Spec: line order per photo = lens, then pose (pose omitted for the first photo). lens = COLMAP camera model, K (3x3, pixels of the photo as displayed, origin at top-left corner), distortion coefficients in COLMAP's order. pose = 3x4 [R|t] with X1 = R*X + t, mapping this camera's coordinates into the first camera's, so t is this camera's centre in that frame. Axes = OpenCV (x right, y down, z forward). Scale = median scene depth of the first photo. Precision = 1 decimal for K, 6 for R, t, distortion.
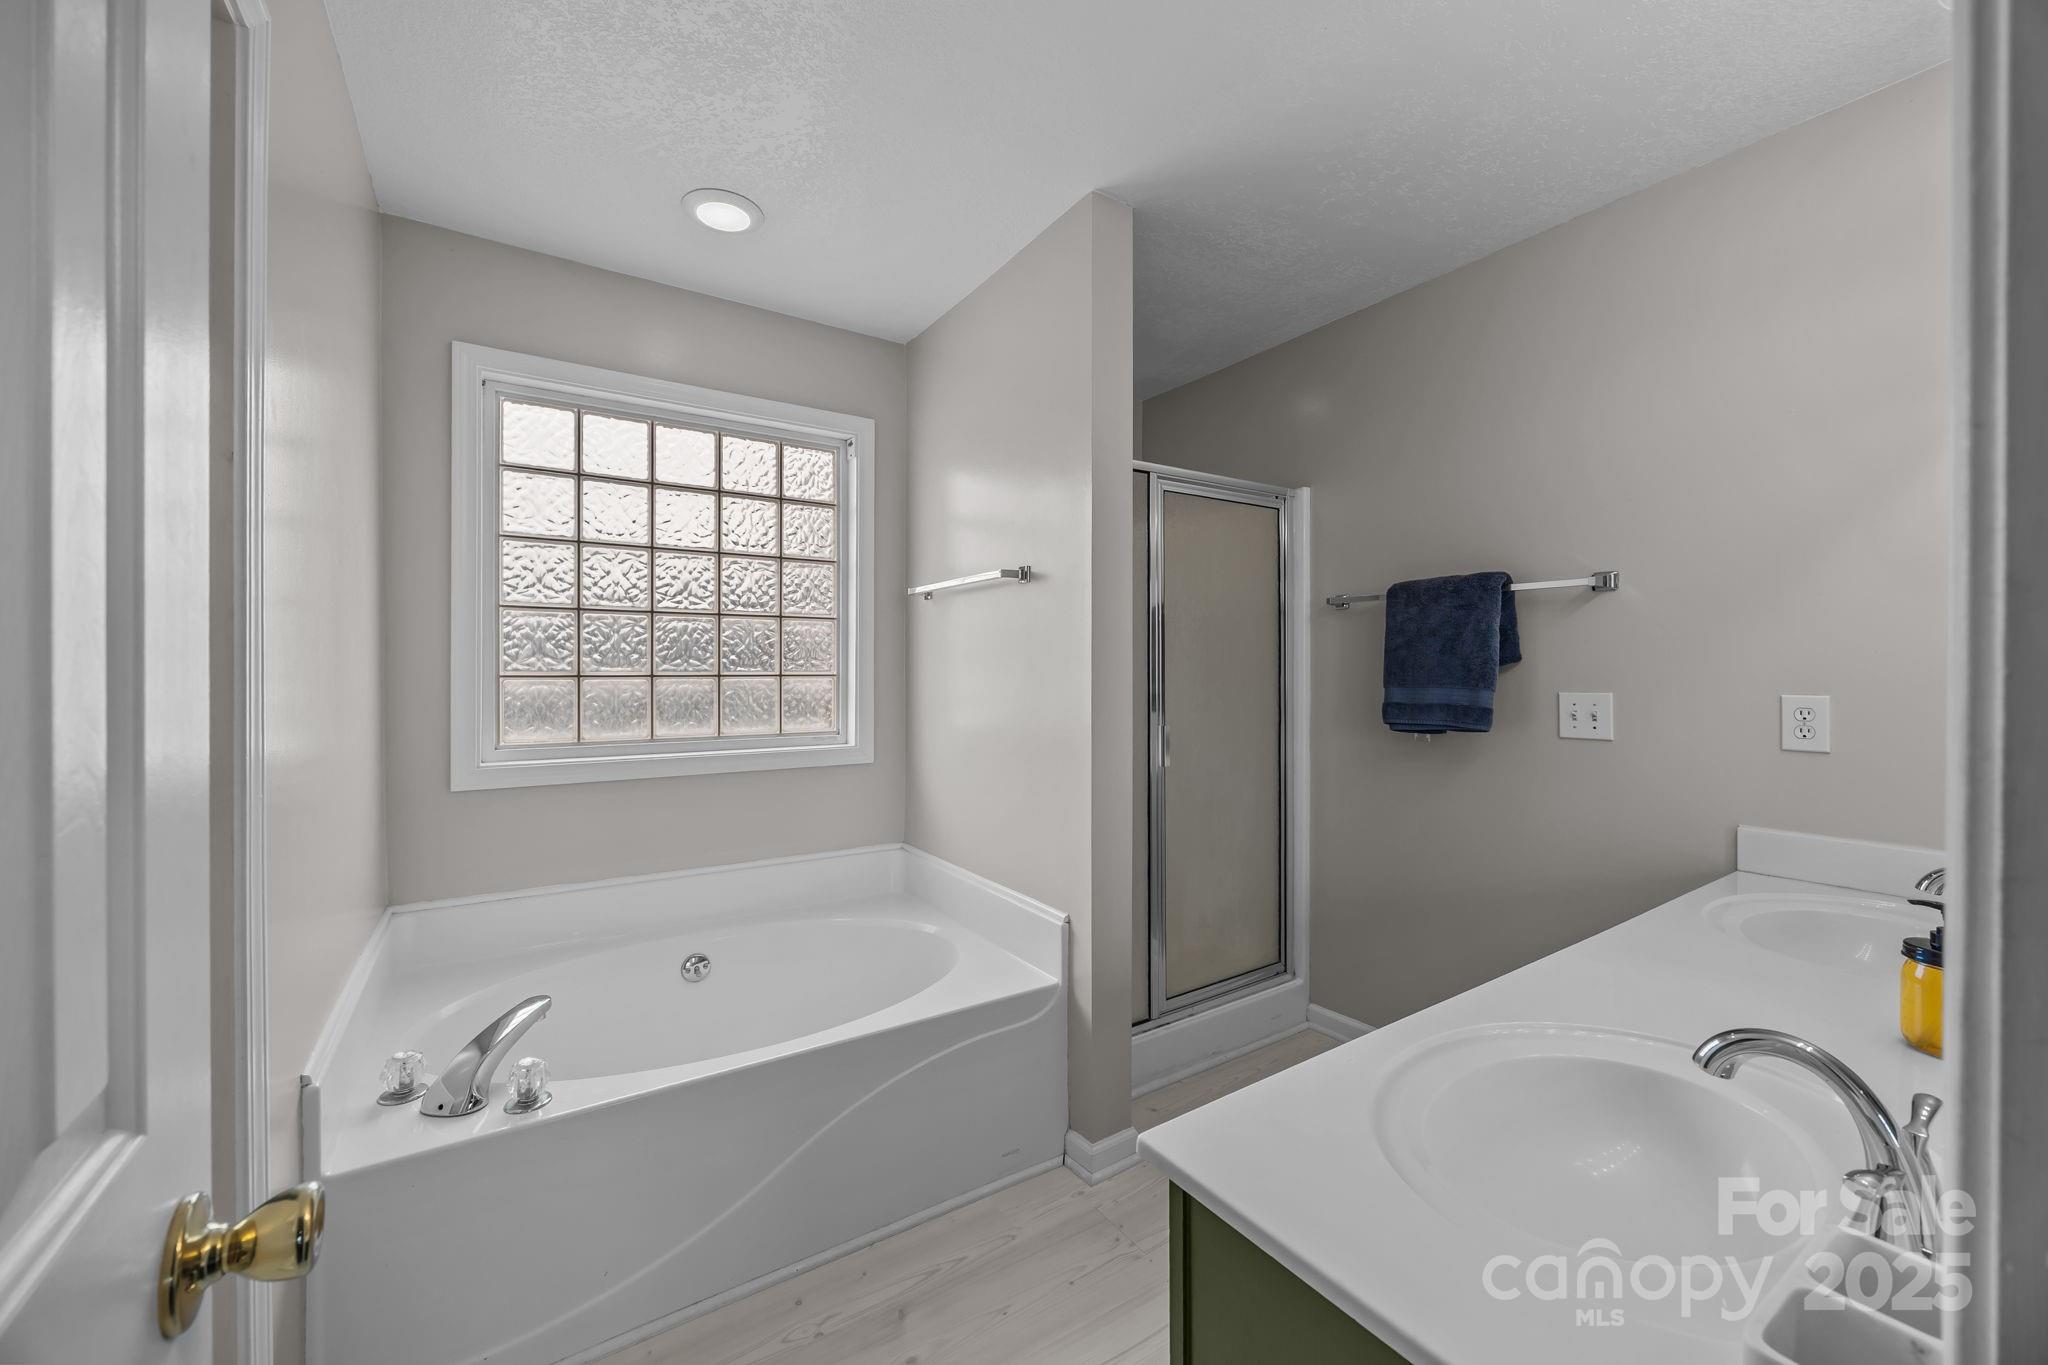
lens RADIAL K [[783.0, 0, 1024.0], [0, 783.0, 682.5], [0, 0, 1]] dist [-0.007850, 0.000047]
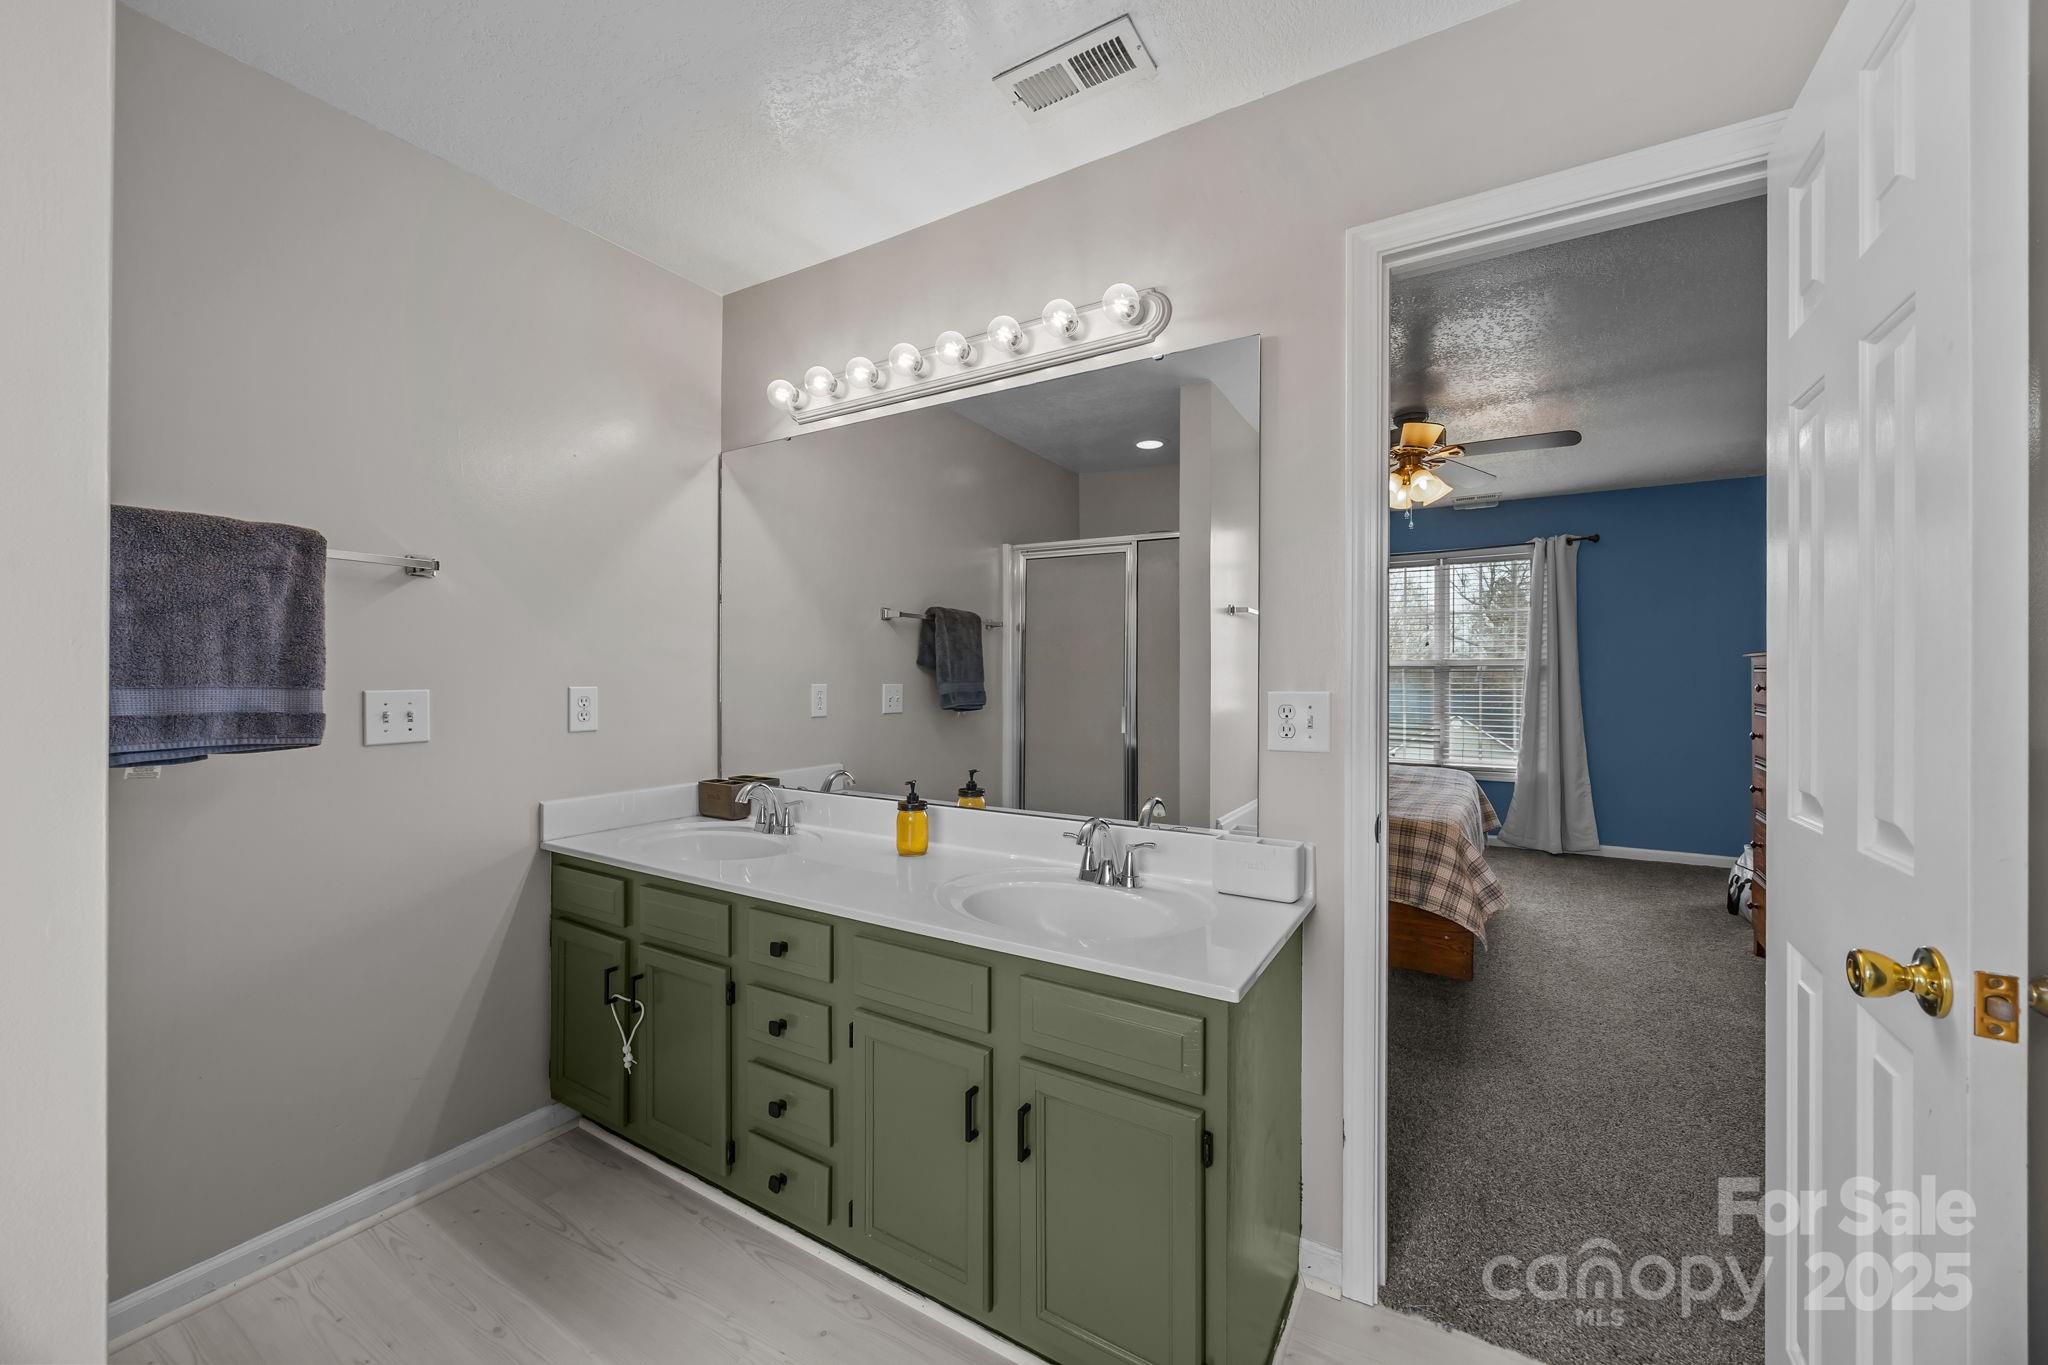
lens RADIAL K [[783.0, 0, 1024.0], [0, 783.0, 682.5], [0, 0, 1]] dist [-0.007850, 0.000047]
pose [[-0.426002, -0.011530, 0.904649, -0.367211], [0.004793, 0.999876, 0.015001, -0.004771], [-0.904710, 0.010726, -0.425893, 0.745039]]
